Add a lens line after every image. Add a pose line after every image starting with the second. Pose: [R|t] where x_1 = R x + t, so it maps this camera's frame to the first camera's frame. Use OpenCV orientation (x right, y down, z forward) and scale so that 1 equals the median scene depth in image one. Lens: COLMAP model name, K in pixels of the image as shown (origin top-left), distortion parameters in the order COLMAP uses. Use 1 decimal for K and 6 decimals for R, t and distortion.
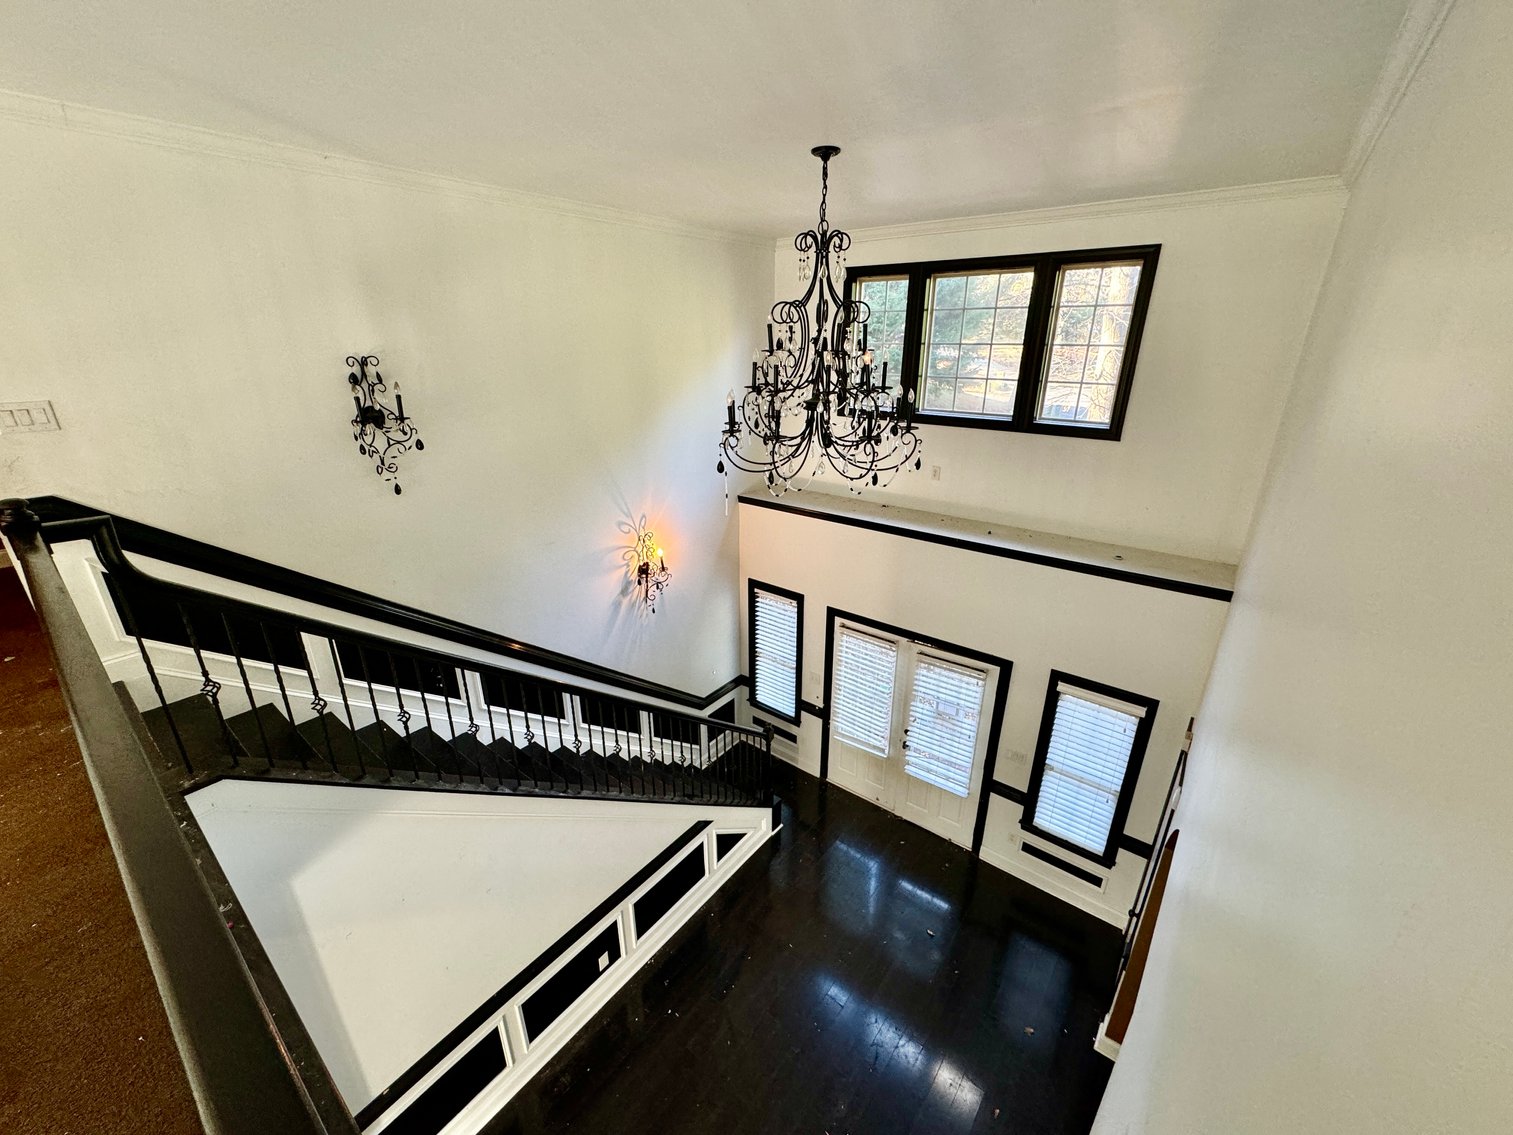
lens RADIAL K [[602.0, 0, 747.5], [0, 602.0, 567.6], [0, 0, 1]] dist [-0.001622, -0.000130]
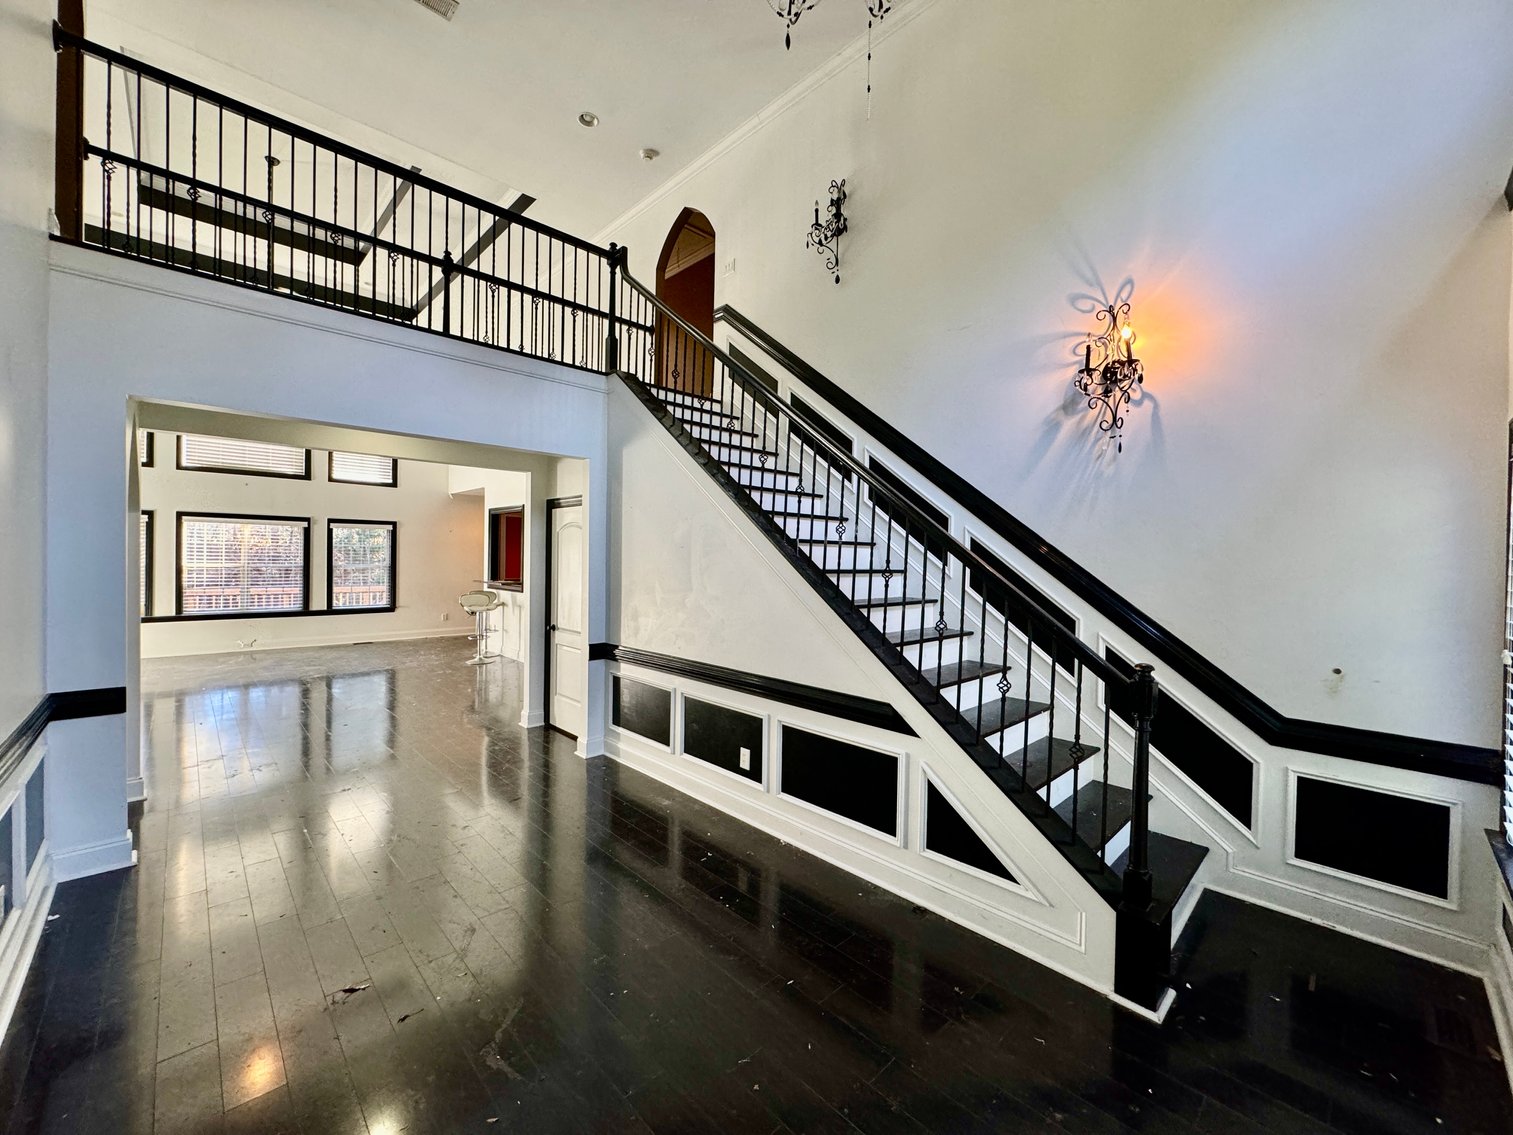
lens RADIAL K [[602.0, 0, 753.9], [0, 602.0, 570.7], [0, 0, 1]] dist [-0.001622, -0.000130]
pose [[-0.134567, 0.018581, -0.990730, 0.486432], [-0.373420, 0.925161, 0.068072, 0.285368], [0.917850, 0.379119, -0.117558, 0.830740]]
